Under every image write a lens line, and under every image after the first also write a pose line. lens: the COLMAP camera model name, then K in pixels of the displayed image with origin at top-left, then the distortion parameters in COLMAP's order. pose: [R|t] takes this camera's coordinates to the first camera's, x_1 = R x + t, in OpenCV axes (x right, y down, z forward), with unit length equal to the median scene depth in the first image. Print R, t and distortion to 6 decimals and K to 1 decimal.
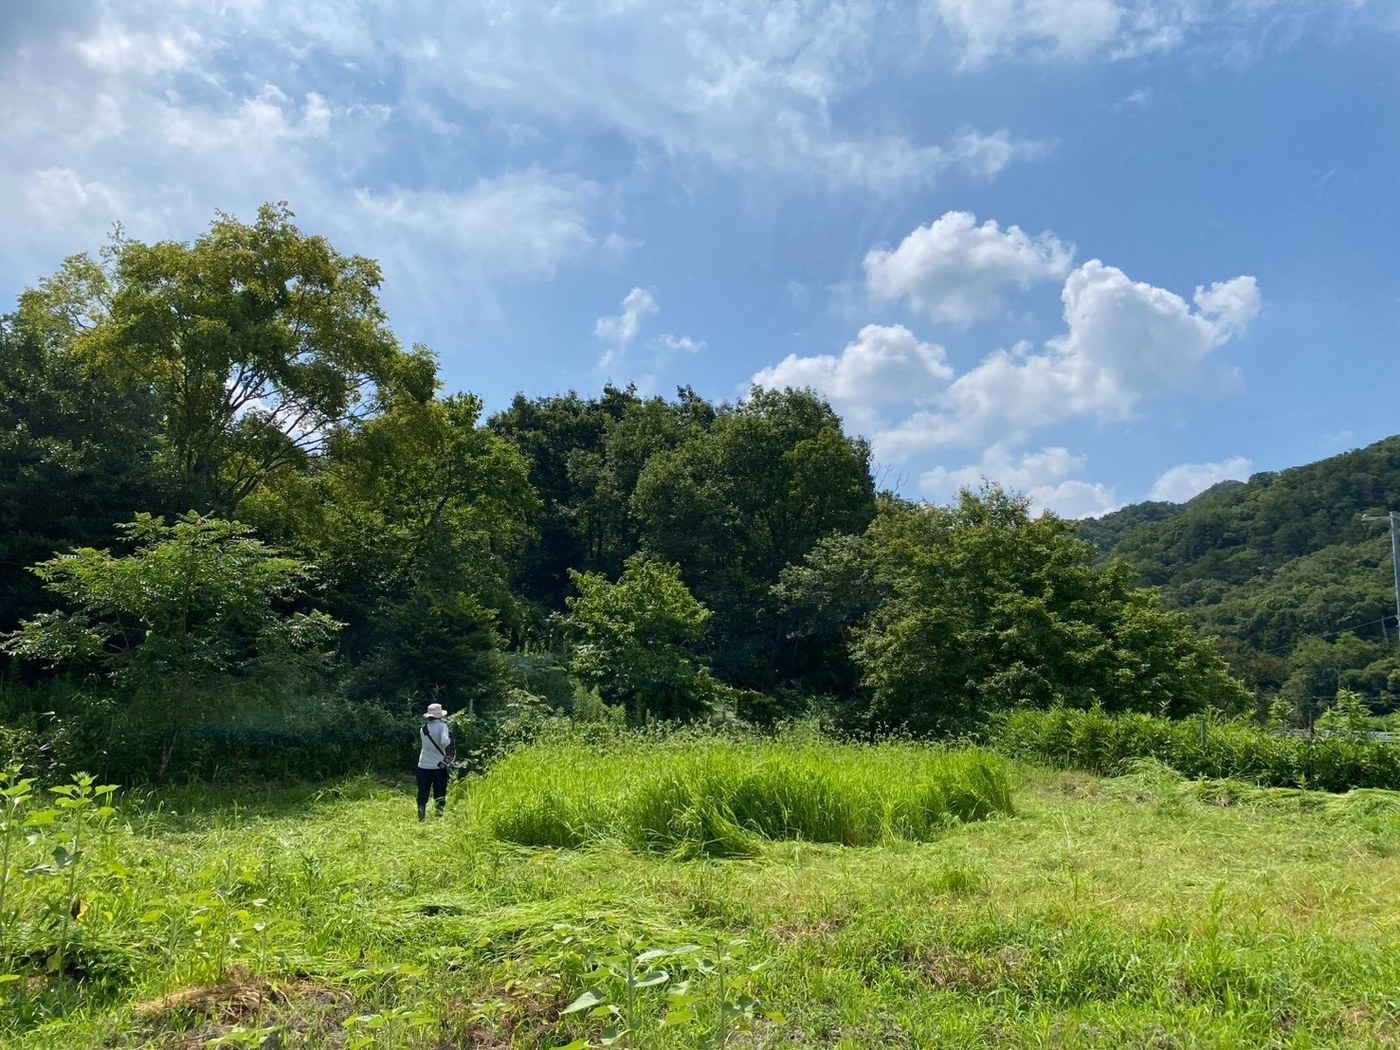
lens RADIAL K [[992.7, 0, 735.3], [0, 992.7, 526.8], [0, 0, 1]] dist [0.019682, -0.025162]
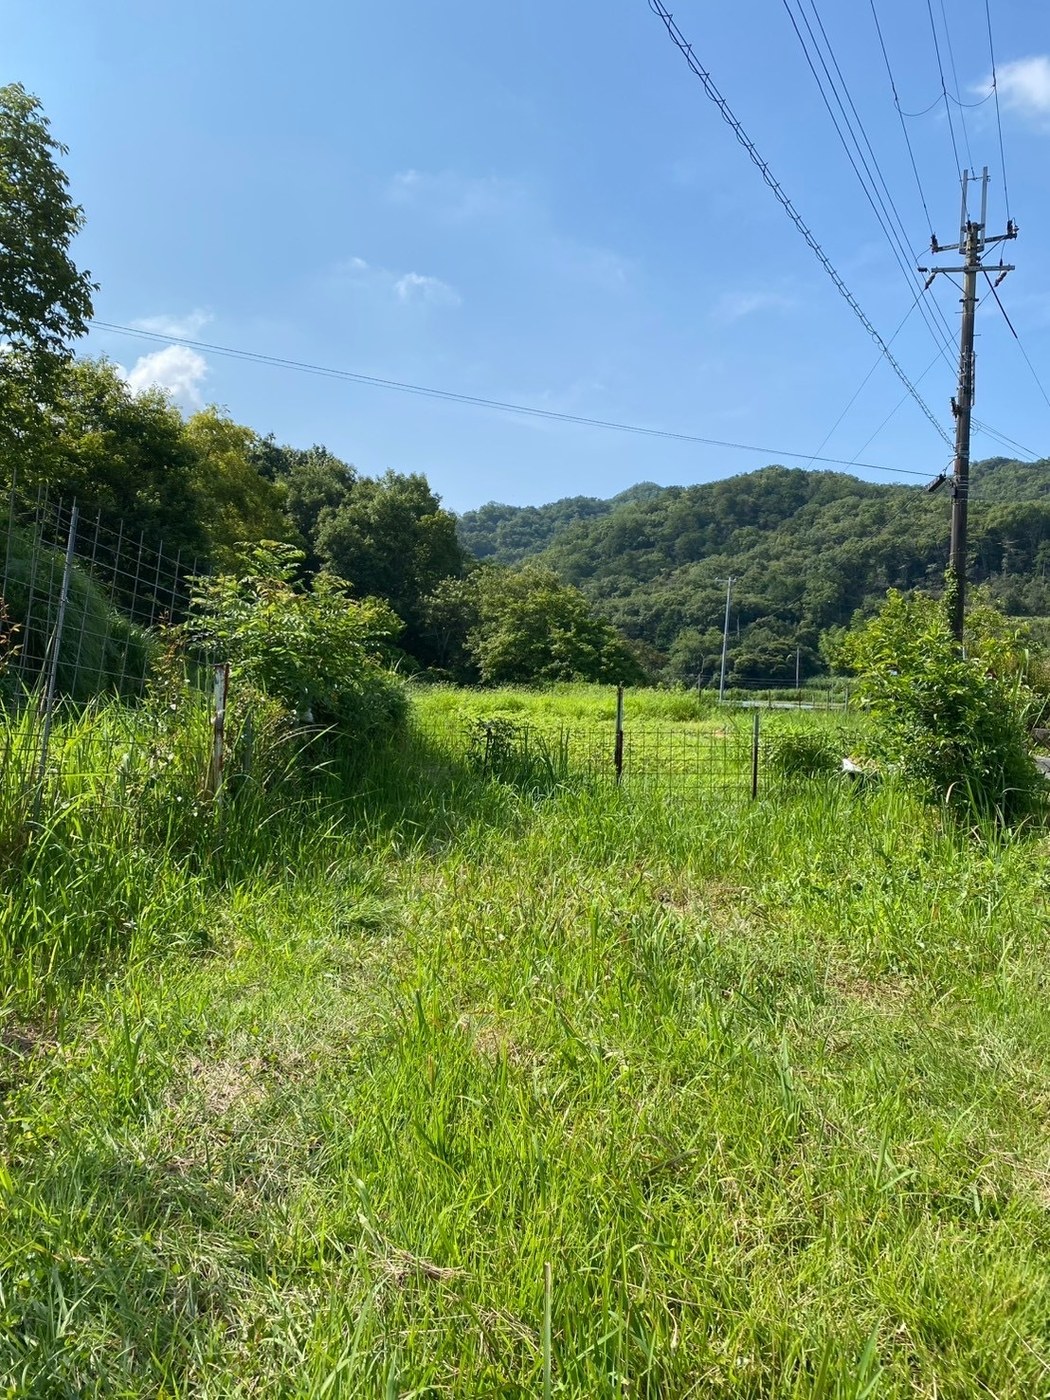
lens RADIAL K [[992.7, 0, 529.8], [0, 992.7, 708.5], [0, 0, 1]] dist [0.019682, -0.025162]
pose [[0.935106, 0.021707, 0.353704, -0.076166], [-0.098241, 0.974880, 0.199895, -0.026776], [-0.340480, -0.221671, 0.913748, -0.140413]]
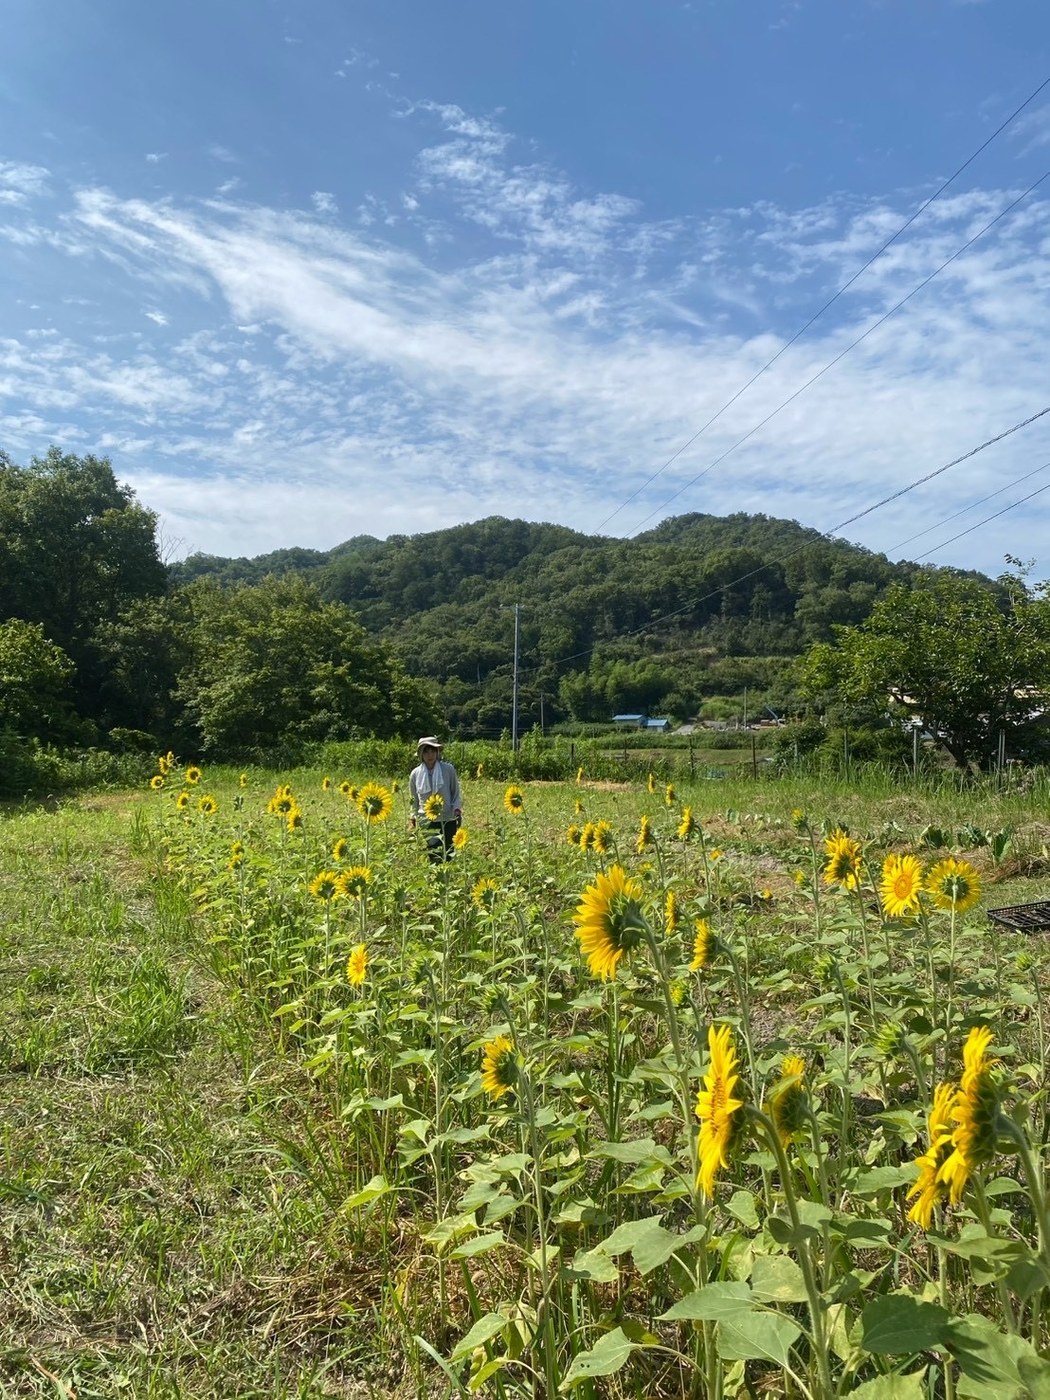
lens RADIAL K [[992.7, 0, 525.7], [0, 992.7, 673.8], [0, 0, 1]] dist [0.019682, -0.025162]
pose [[0.805071, 0.026134, 0.592602, -0.047456], [-0.093998, 0.992027, 0.083950, -0.009183], [-0.585683, -0.123289, 0.801108, -0.046330]]
